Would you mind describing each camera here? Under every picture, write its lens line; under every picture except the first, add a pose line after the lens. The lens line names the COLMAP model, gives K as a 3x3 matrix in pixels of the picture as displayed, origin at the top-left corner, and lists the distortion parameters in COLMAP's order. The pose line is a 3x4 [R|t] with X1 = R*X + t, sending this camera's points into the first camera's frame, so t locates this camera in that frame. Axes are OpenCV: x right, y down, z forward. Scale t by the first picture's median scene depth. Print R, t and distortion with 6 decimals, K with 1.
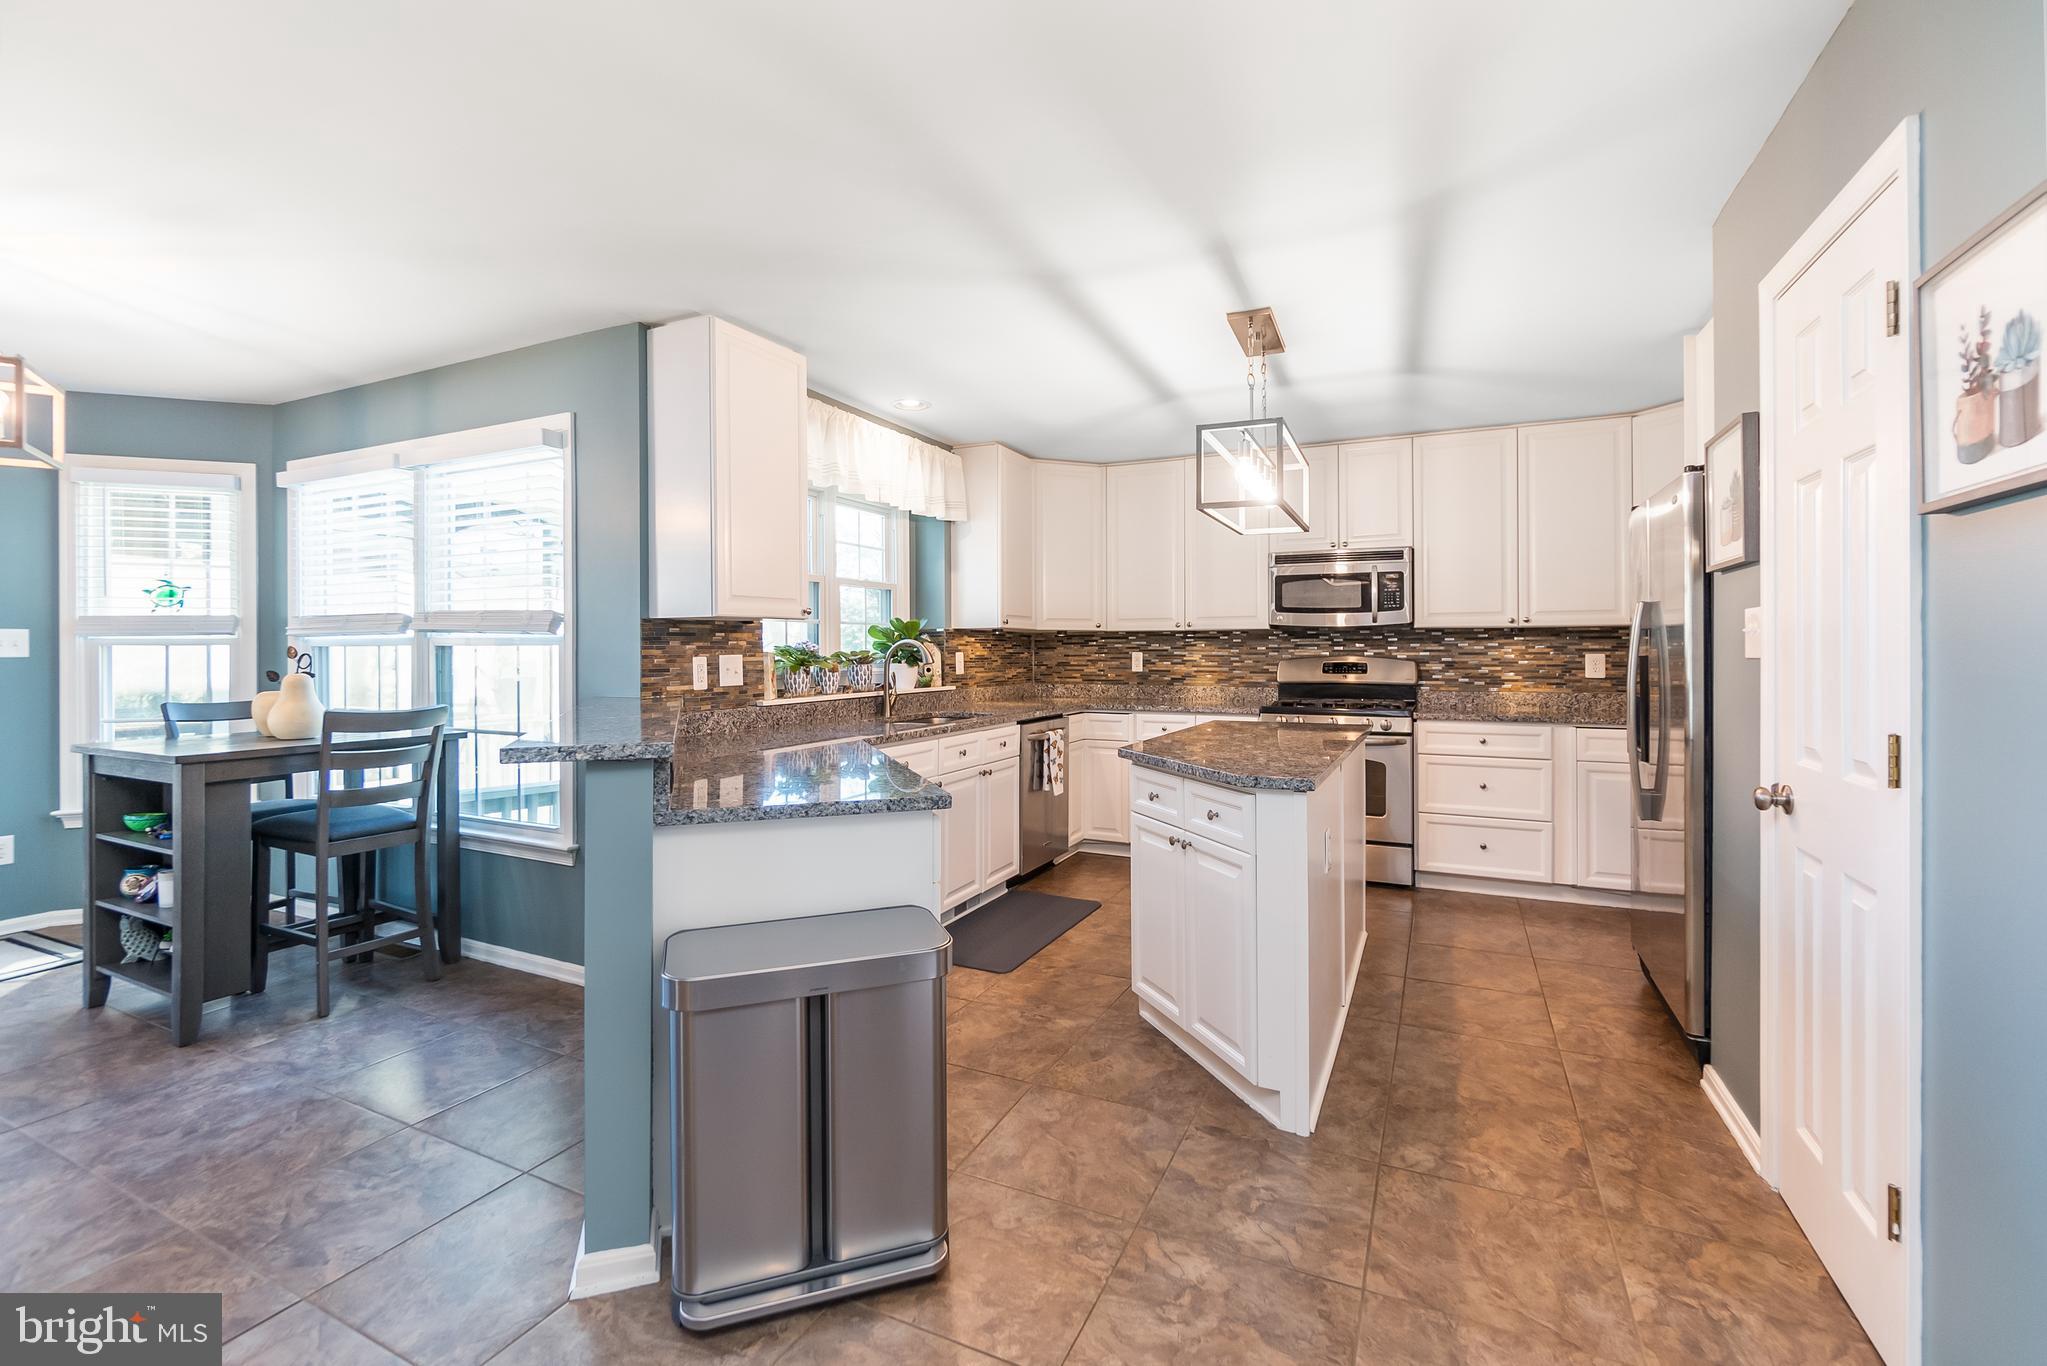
lens RADIAL K [[900.6, 0, 1009.6], [0, 900.6, 649.2], [0, 0, 1]] dist [-0.004360, 0.000292]
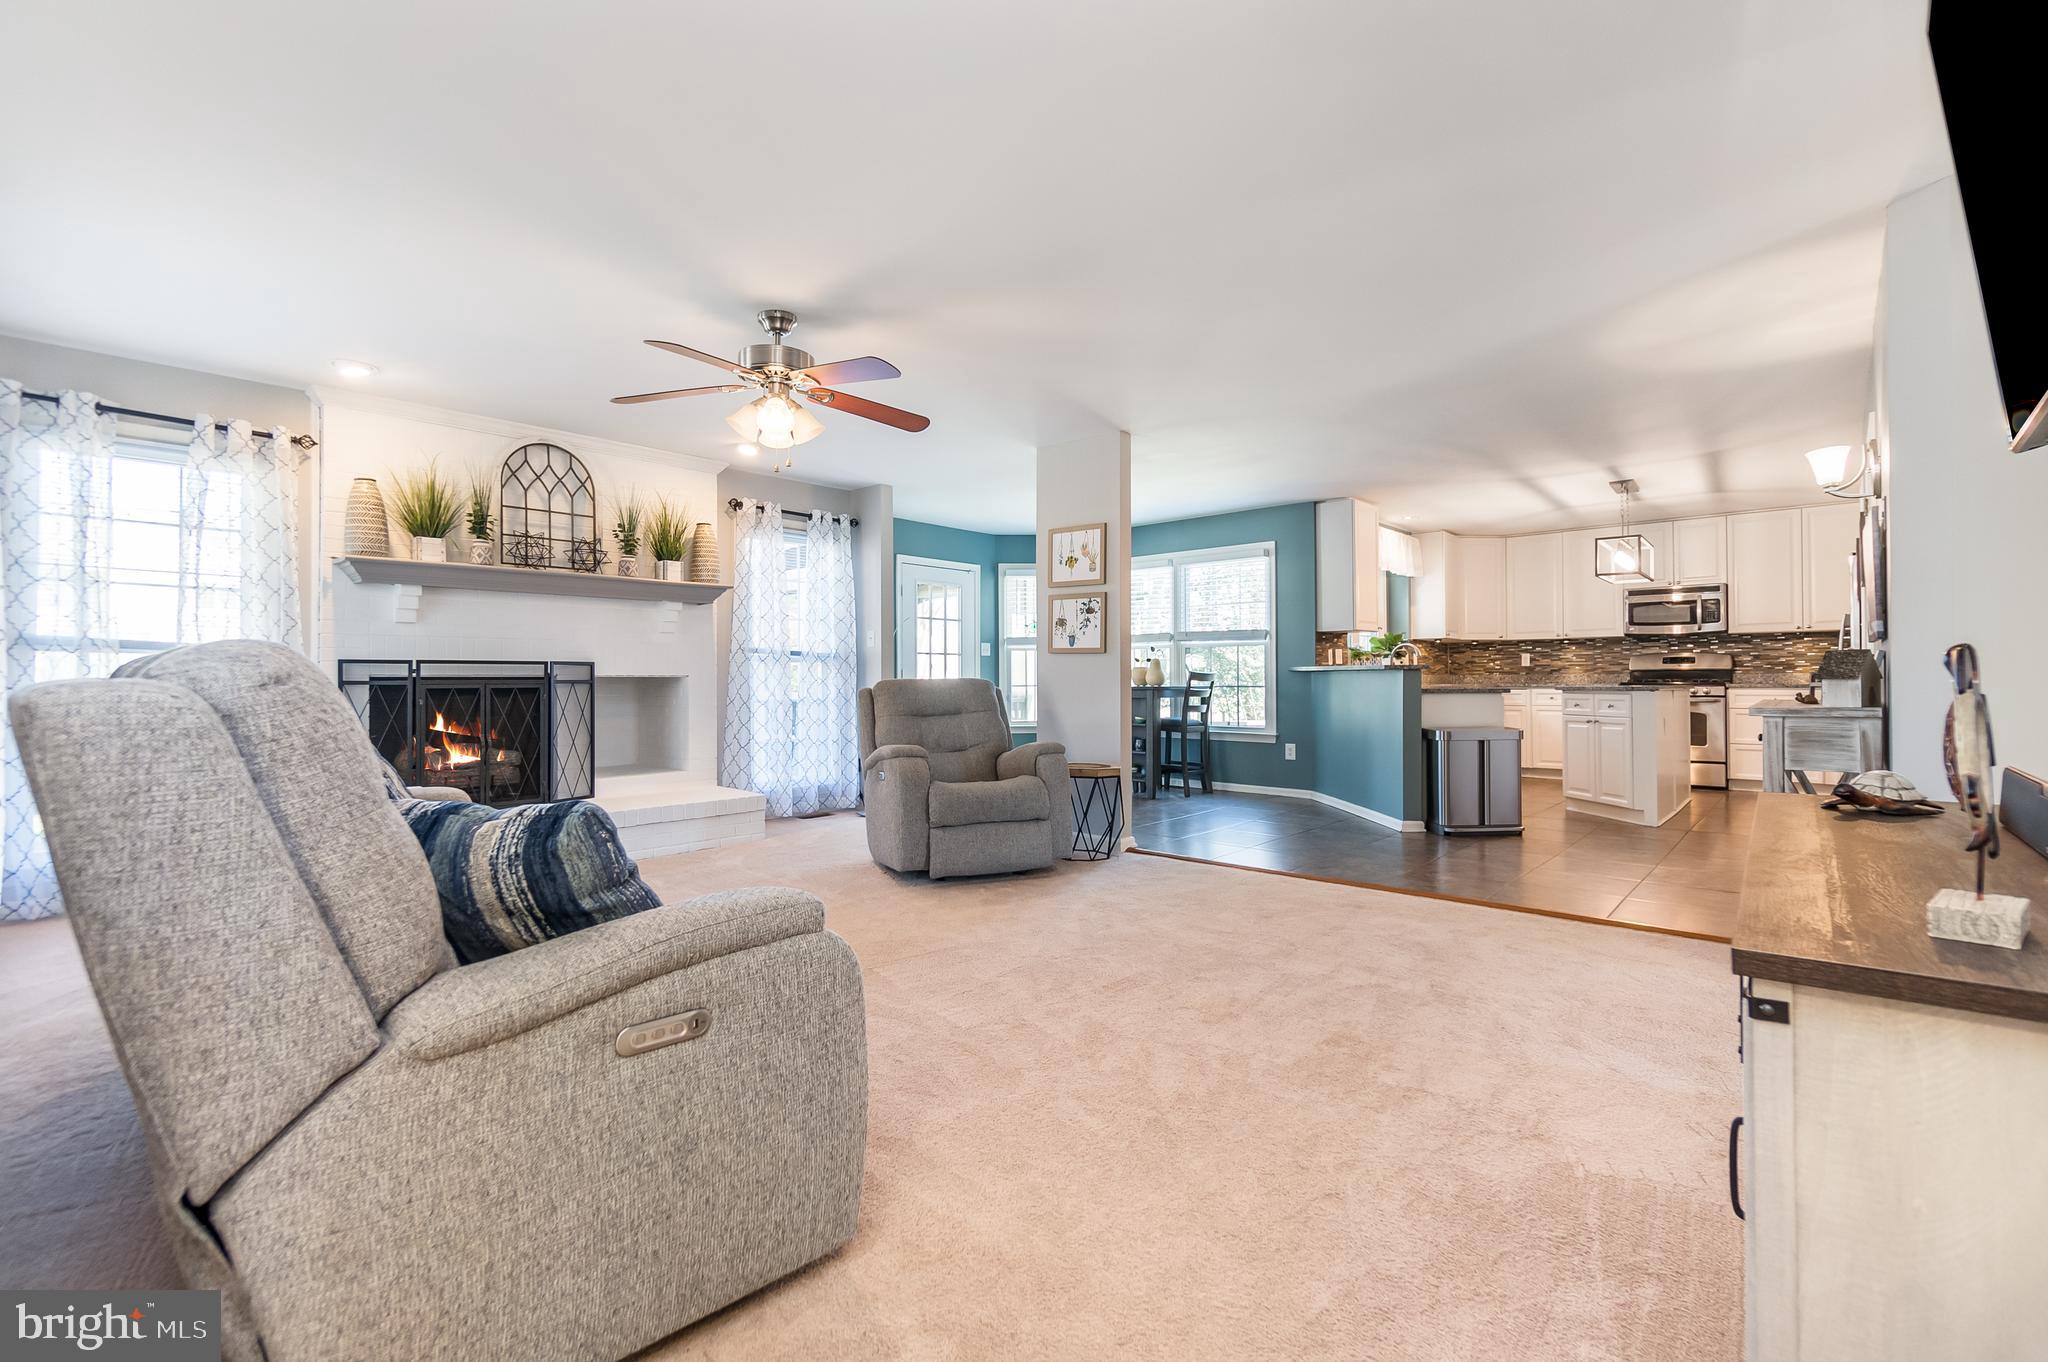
lens RADIAL K [[901.1, 0, 1022.8], [0, 901.1, 678.9], [0, 0, 1]] dist [-0.004360, 0.000292]
pose [[0.958940, -0.003262, -0.283591, -0.306637], [0.003447, 0.999994, 0.000156, 0.053418], [0.283589, -0.001127, 0.958945, -0.903336]]
